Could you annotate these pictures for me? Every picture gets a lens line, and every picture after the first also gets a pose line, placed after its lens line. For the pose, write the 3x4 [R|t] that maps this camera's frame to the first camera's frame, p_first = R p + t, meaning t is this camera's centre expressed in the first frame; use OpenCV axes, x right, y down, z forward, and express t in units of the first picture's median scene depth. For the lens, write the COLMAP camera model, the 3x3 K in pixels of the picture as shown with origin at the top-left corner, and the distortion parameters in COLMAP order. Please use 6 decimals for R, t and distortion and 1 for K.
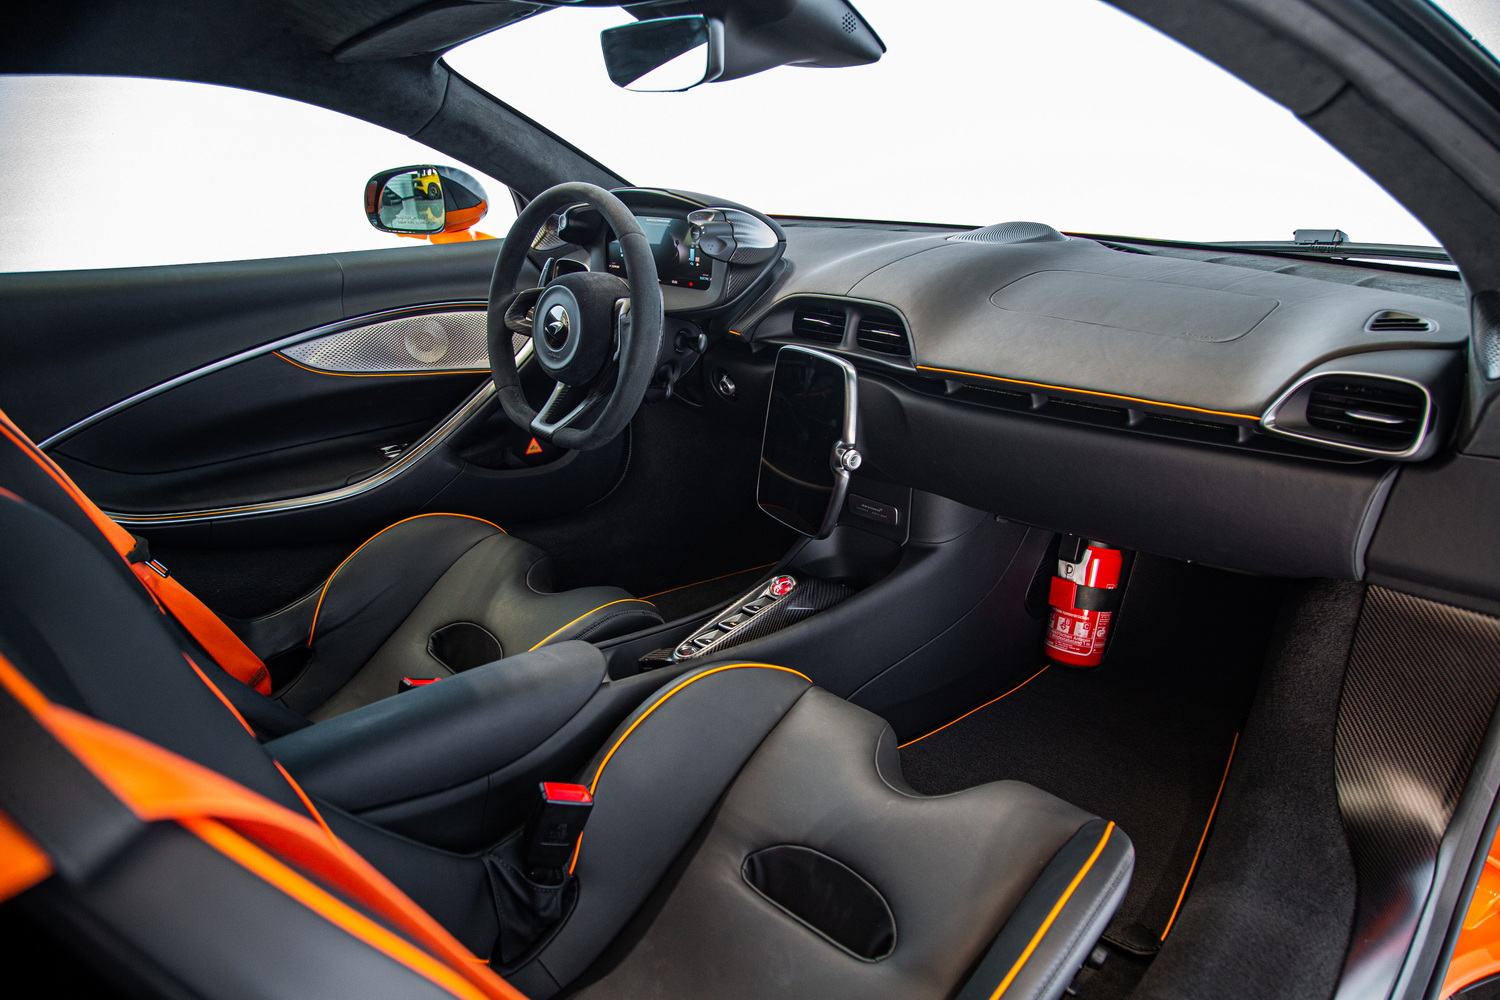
lens RADIAL K [[1028.6, 0, 750.0], [0, 1028.6, 500.0], [0, 0, 1]] dist [-0.120649, 0.077818]
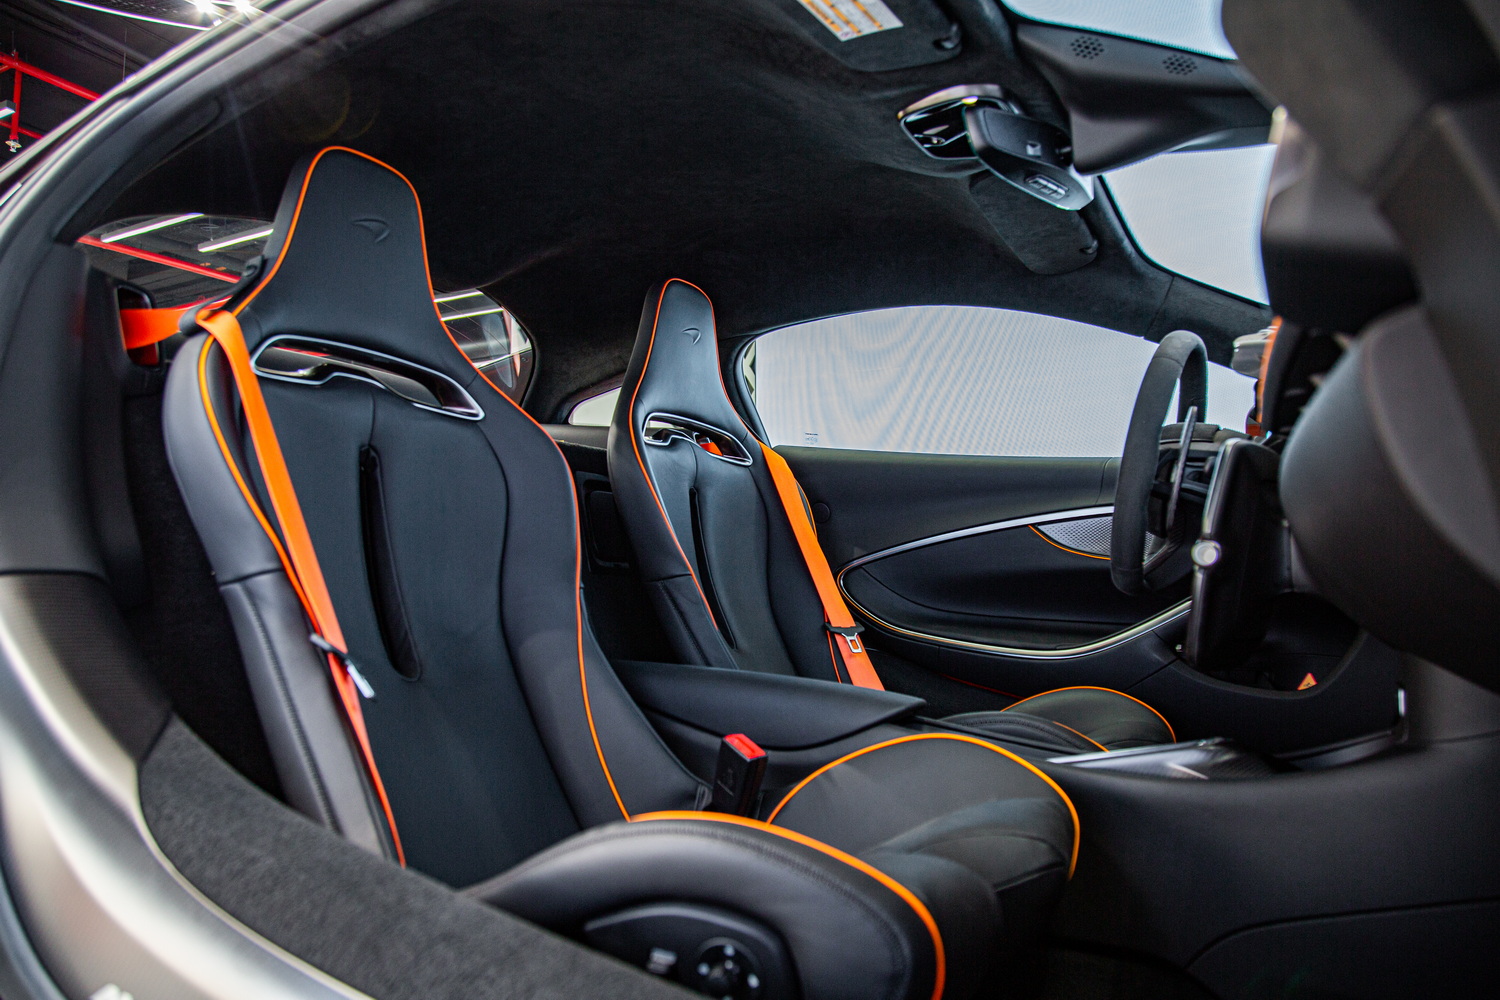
lens RADIAL K [[1056.9, 0, 730.3], [0, 1056.9, 502.2], [0, 0, 1]] dist [-0.127893, 0.085848]
pose [[0.257541, -0.059504, -0.964433, 0.653432], [-0.360394, 0.920165, -0.153012, 0.149436], [0.896542, 0.386983, 0.215536, 0.421482]]
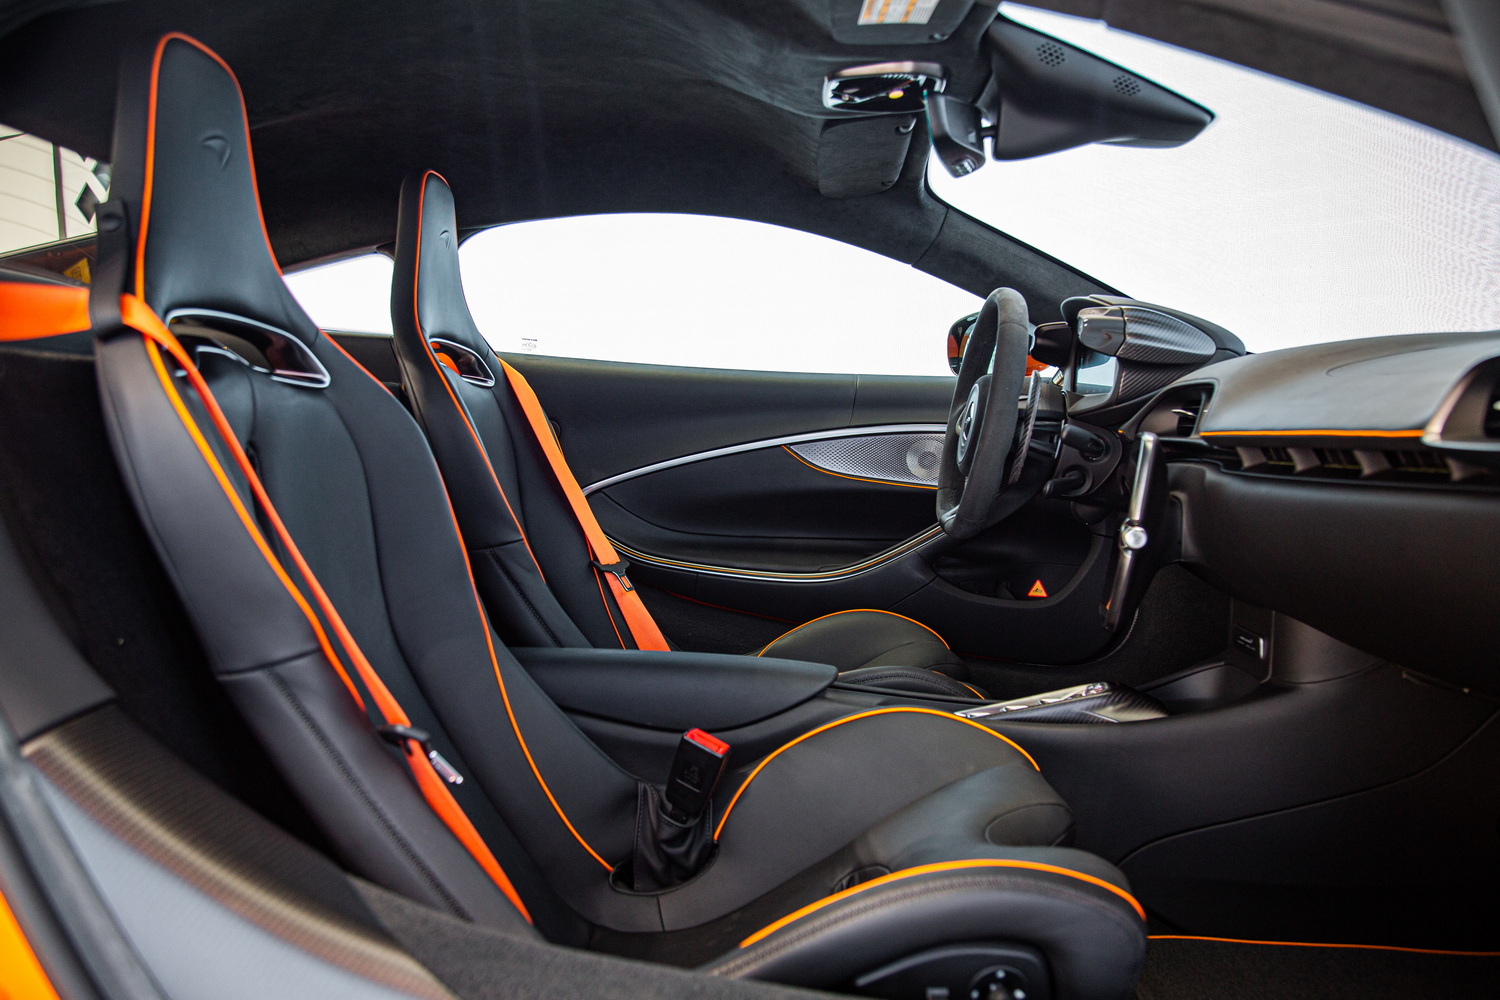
lens RADIAL K [[1226.5, 0, 735.9], [0, 1226.5, 498.5], [0, 0, 1]] dist [-0.066330, 0.002318]
pose [[0.690273, 0.057944, -0.721226, 0.538727], [-0.253545, 0.952956, -0.166102, 0.167523], [0.677672, 0.297519, 0.672491, 0.023628]]
